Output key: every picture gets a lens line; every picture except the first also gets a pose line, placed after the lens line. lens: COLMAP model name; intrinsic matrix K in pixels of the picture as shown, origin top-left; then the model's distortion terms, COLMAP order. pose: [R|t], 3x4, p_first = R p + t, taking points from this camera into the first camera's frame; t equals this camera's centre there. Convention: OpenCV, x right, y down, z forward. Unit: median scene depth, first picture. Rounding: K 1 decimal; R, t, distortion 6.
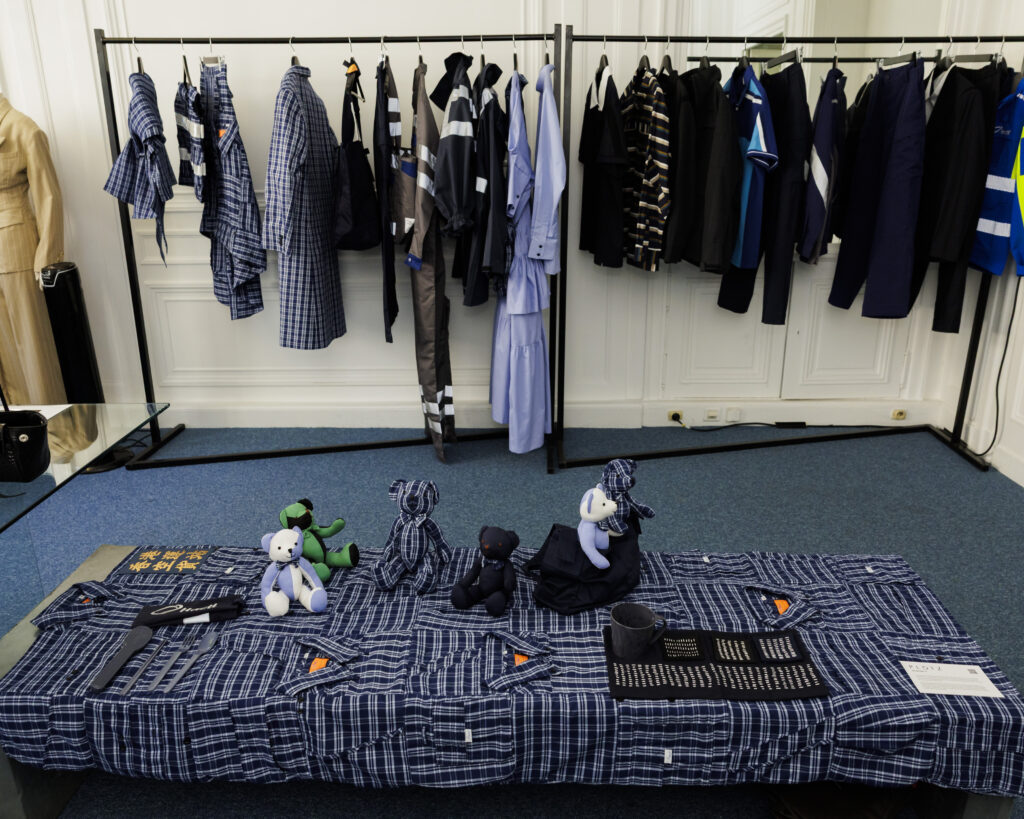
lens RADIAL K [[830.9, 0, 510.8], [0, 830.9, 413.5], [0, 0, 1]] dist [0.001406, 0.004924]
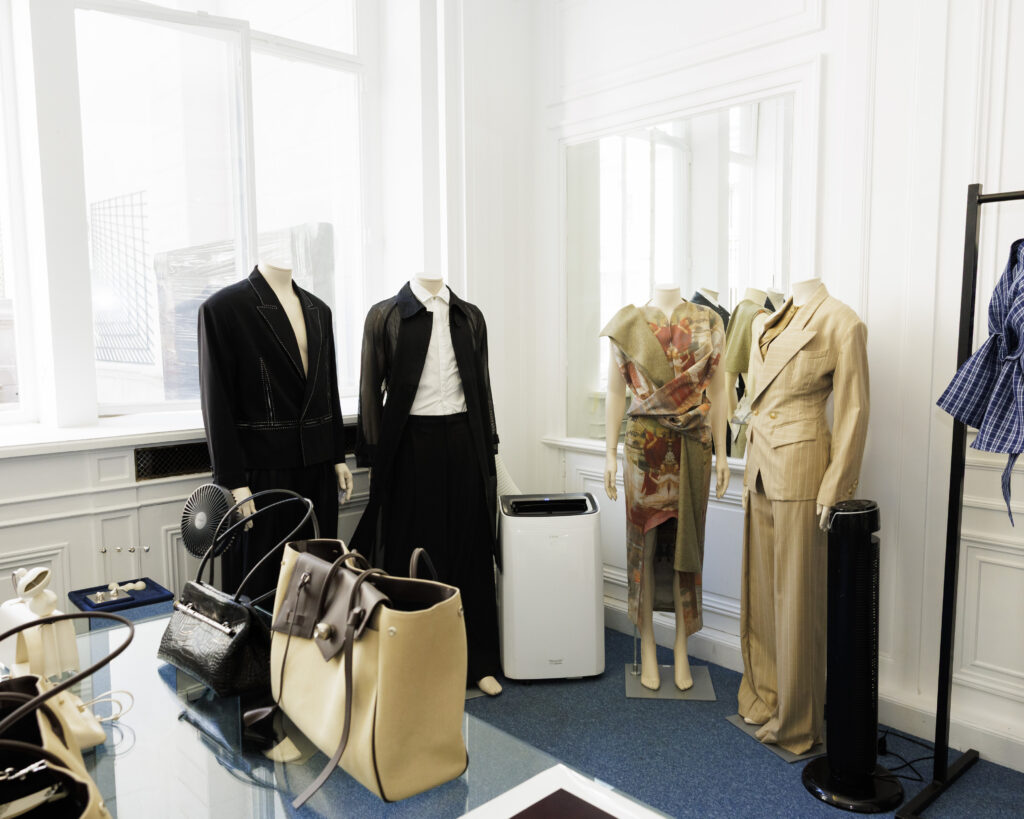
lens RADIAL K [[830.9, 0, 511.3], [0, 830.9, 410.2], [0, 0, 1]] dist [0.001406, 0.004924]
pose [[0.680618, 0.072161, -0.729076, -0.227505], [-0.229591, 0.966020, -0.118718, -0.102413], [0.695735, 0.248191, 0.674058, 0.293425]]
